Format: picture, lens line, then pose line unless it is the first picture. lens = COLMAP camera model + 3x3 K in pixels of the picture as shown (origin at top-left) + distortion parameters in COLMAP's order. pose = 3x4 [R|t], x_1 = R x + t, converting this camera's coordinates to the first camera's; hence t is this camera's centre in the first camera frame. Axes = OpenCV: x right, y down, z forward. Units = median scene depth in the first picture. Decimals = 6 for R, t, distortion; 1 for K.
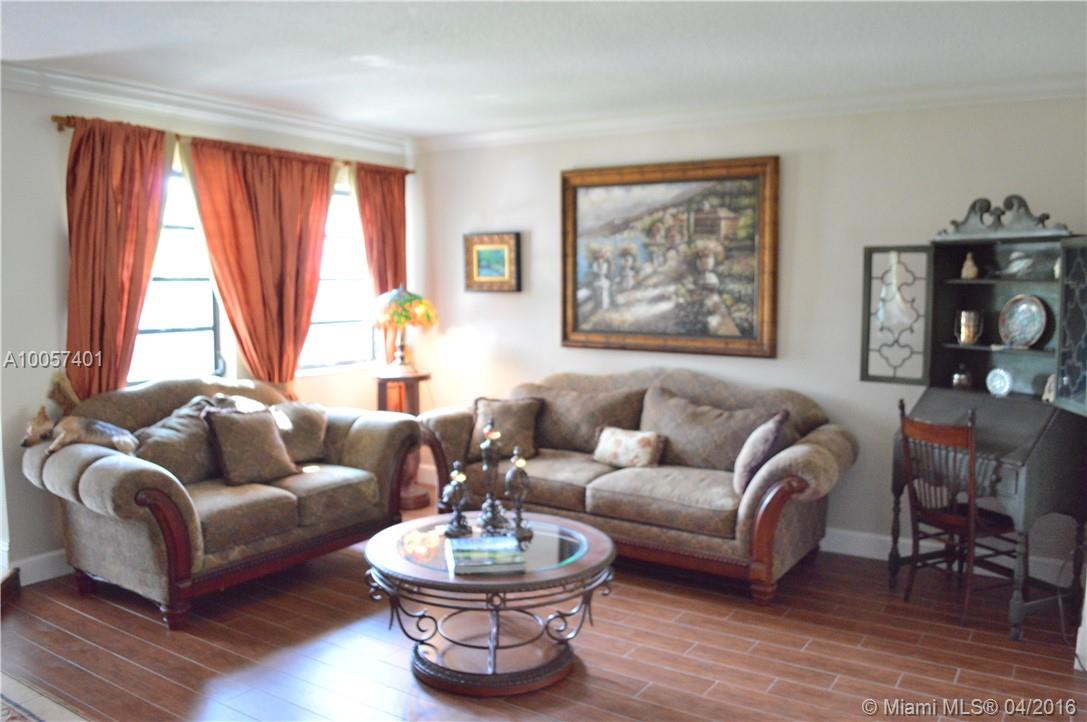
lens RADIAL K [[870.9, 0, 543.5], [0, 870.9, 361.0], [0, 0, 1]] dist [-0.073183, 0.005476]
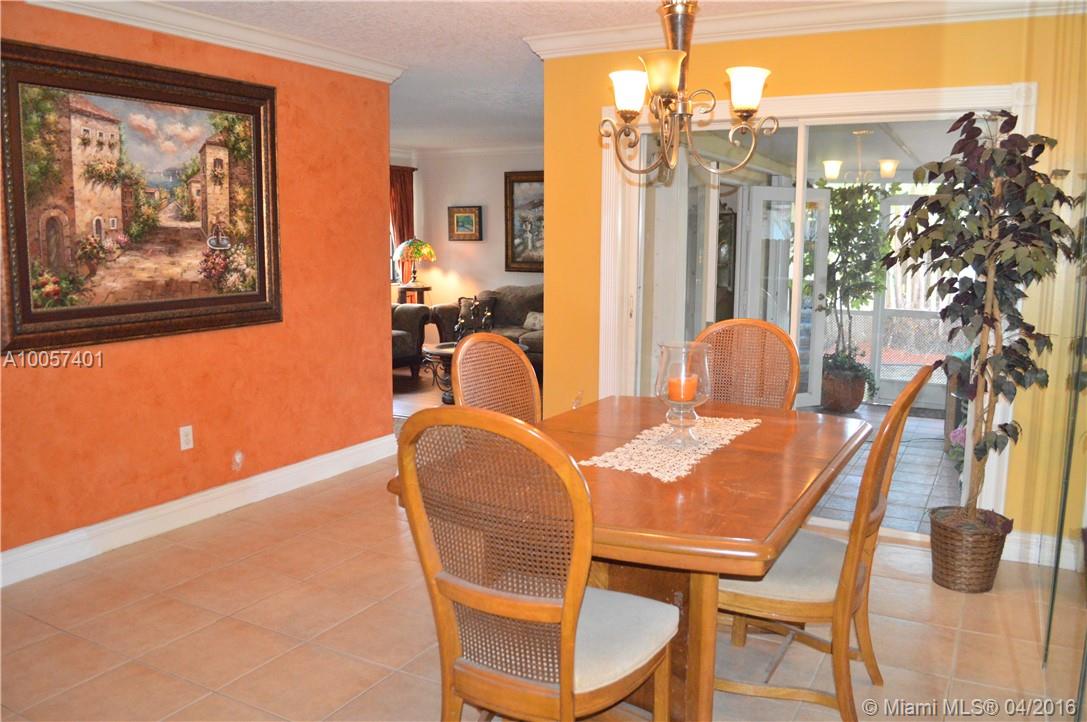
lens RADIAL K [[870.9, 0, 543.5], [0, 870.9, 361.0], [0, 0, 1]] dist [-0.073183, 0.005476]
pose [[0.997570, -0.008010, 0.069208, -0.028577], [0.004559, 0.998745, 0.049869, 0.085727], [-0.069521, -0.049432, 0.996355, -0.858415]]
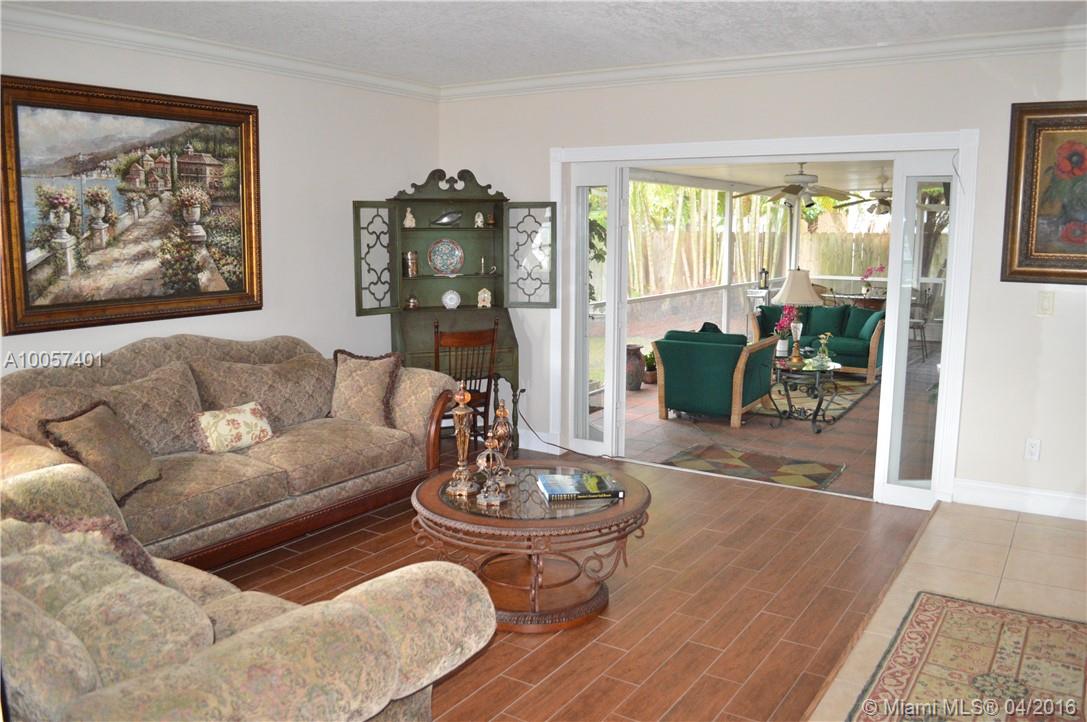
lens RADIAL K [[870.9, 0, 543.5], [0, 870.9, 361.0], [0, 0, 1]] dist [-0.073183, 0.005476]
pose [[0.006488, -0.160229, 0.987059, -0.690424], [0.090751, 0.983100, 0.158990, -0.069322], [-0.995853, 0.088545, 0.020919, 0.616836]]
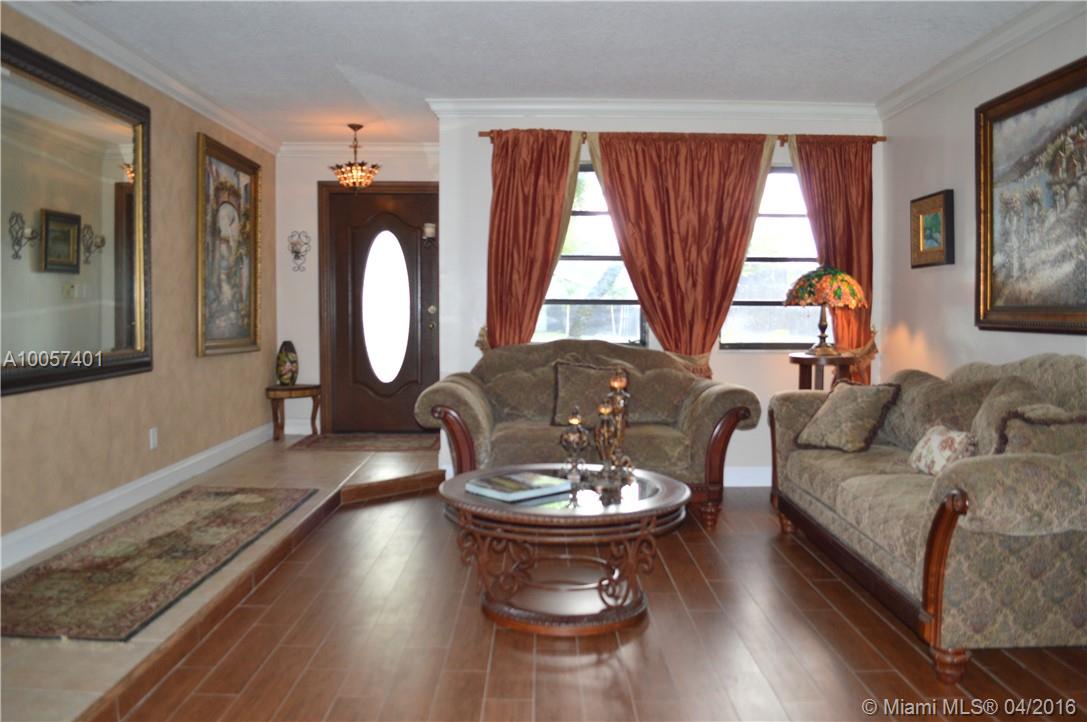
lens RADIAL K [[870.9, 0, 543.5], [0, 870.9, 361.0], [0, 0, 1]] dist [-0.073183, 0.005476]
pose [[0.553193, 0.044101, -0.831885, 0.480583], [-0.078657, 0.996902, 0.000543, 0.045178], [0.829332, 0.065133, 0.554948, 0.276399]]
